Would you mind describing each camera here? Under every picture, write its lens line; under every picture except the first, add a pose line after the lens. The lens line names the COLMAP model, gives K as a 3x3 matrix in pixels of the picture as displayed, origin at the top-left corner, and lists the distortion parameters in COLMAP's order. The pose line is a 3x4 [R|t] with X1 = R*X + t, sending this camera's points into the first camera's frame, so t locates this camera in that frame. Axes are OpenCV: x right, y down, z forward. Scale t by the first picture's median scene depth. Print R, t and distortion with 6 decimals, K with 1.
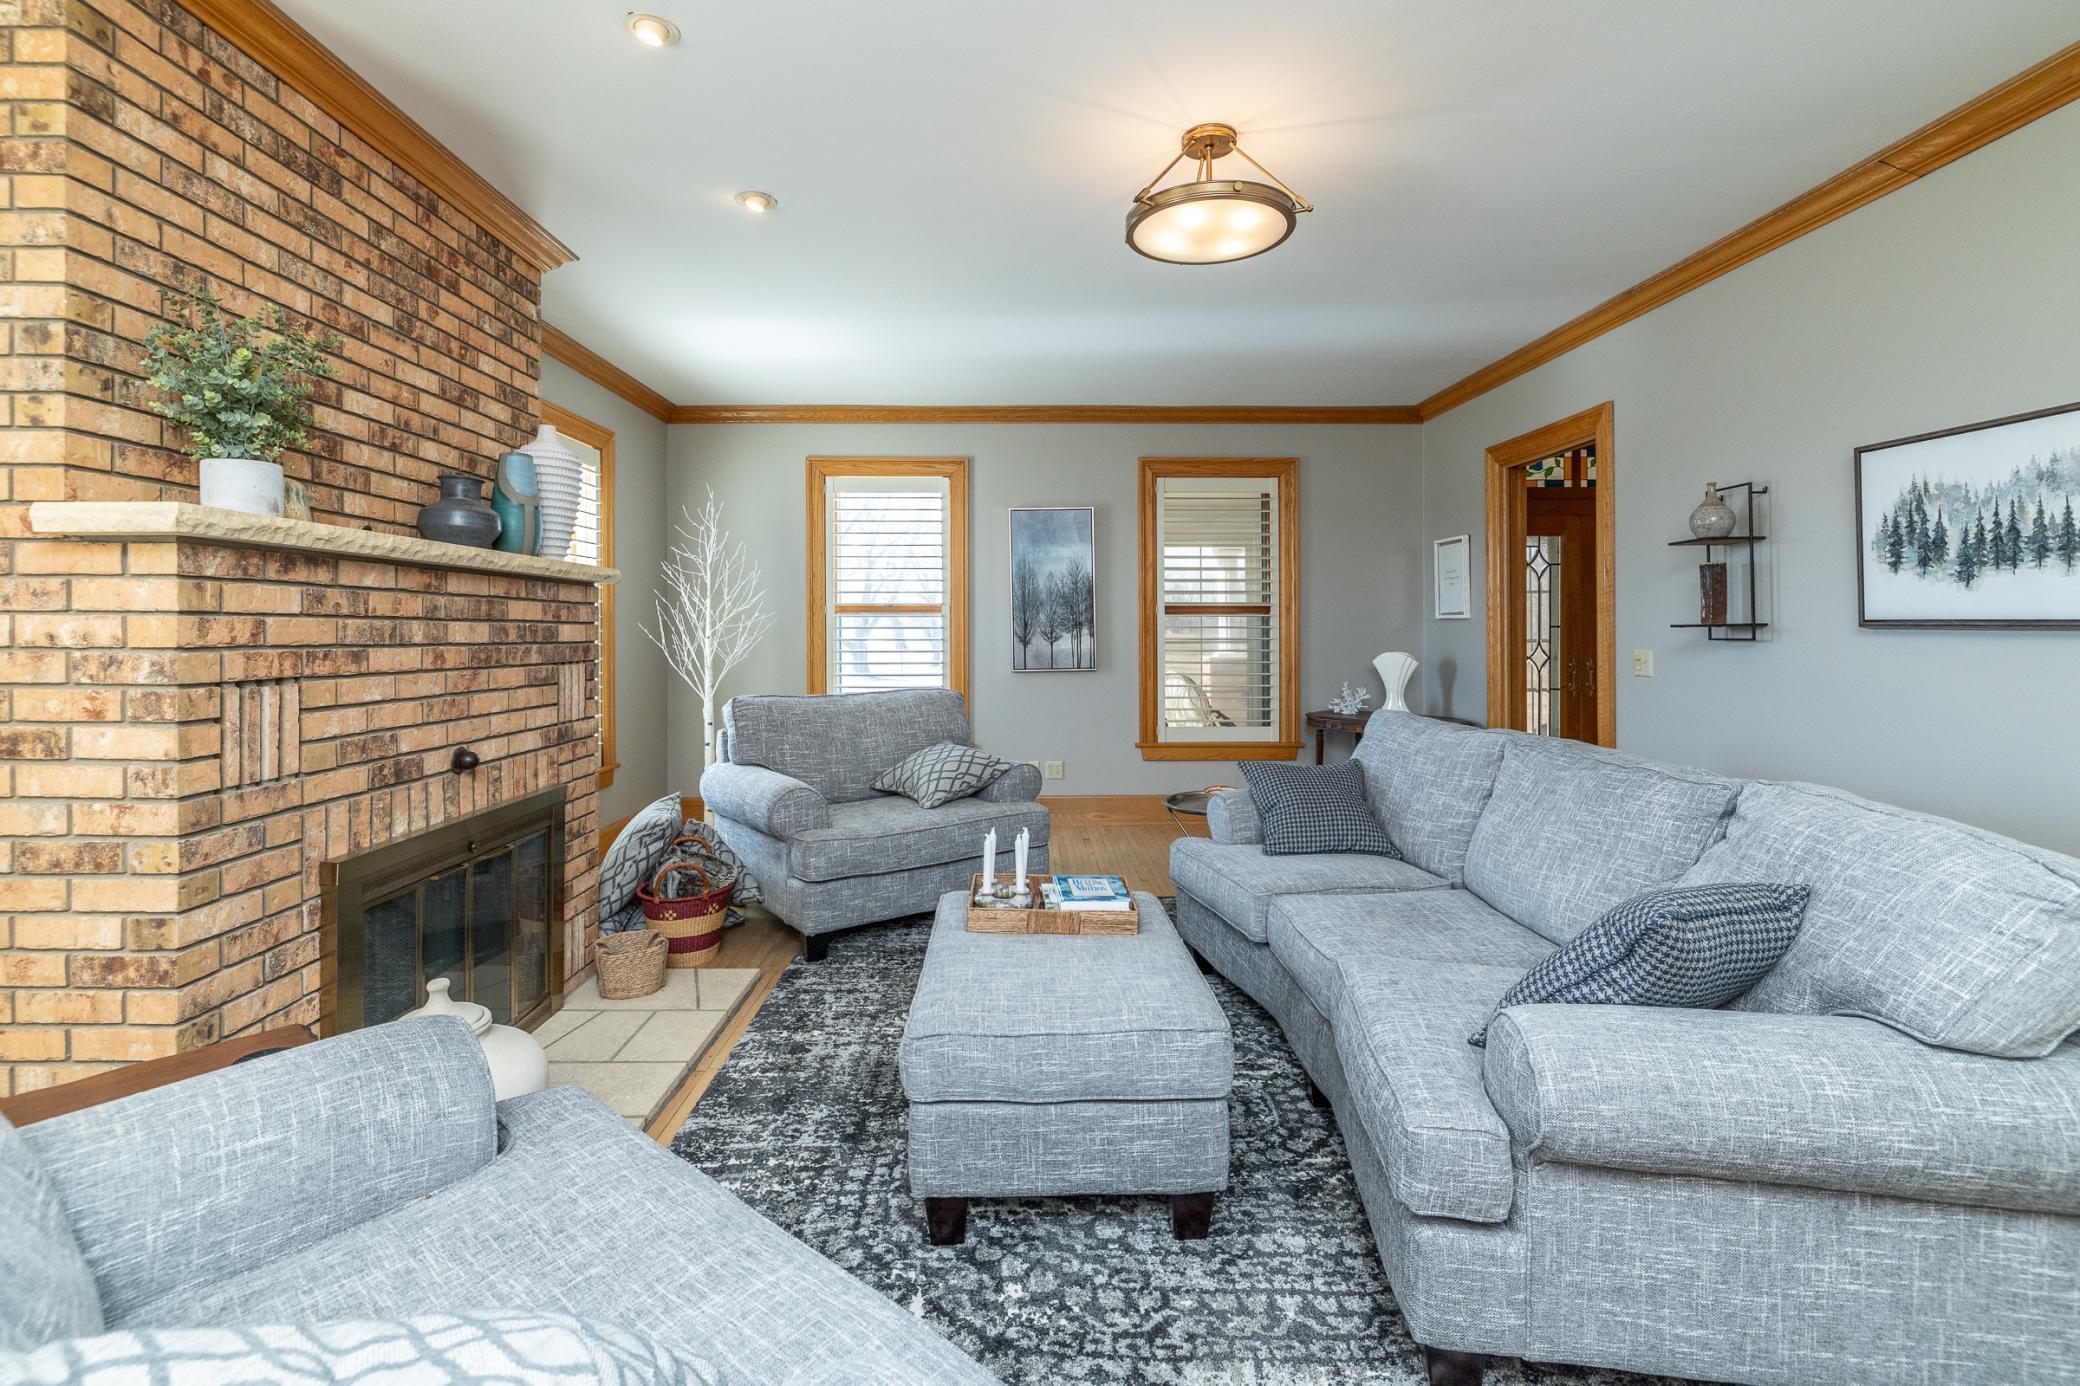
lens RADIAL K [[941.8, 0, 1041.3], [0, 941.8, 624.0], [0, 0, 1]] dist [-0.000345, 0.000160]
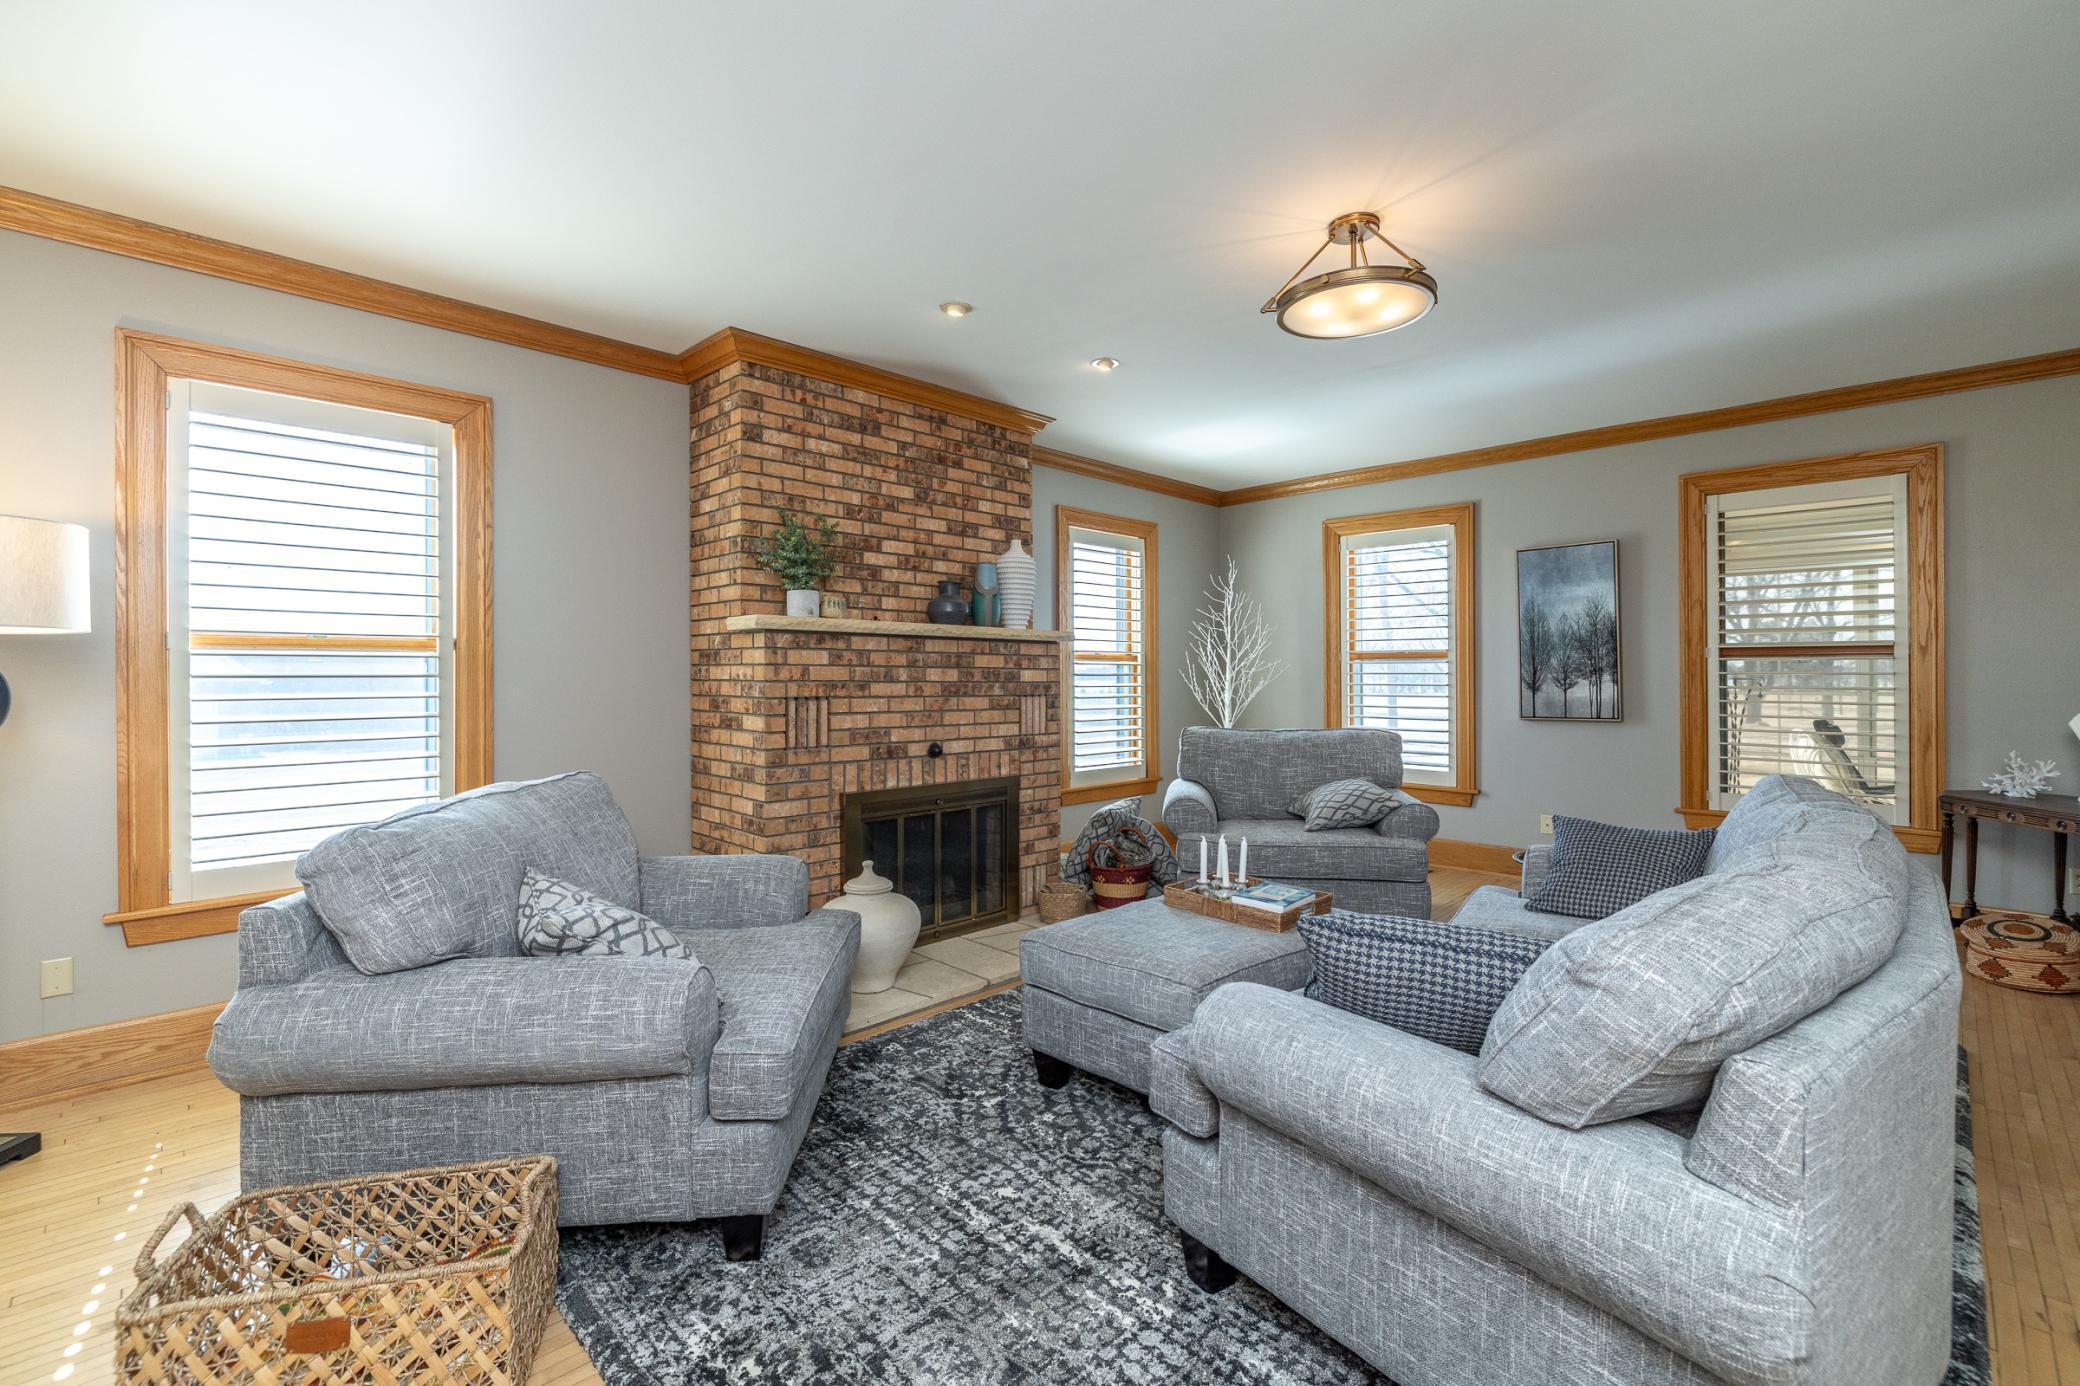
lens RADIAL K [[925.6, 0, 1039.8], [0, 925.6, 674.5], [0, 0, 1]] dist [-0.001115, -0.000009]
pose [[0.690077, 0.002423, -0.723731, 0.726487], [0.000772, 0.999991, 0.004084, 0.001742], [0.723735, -0.003377, 0.690070, -0.011448]]
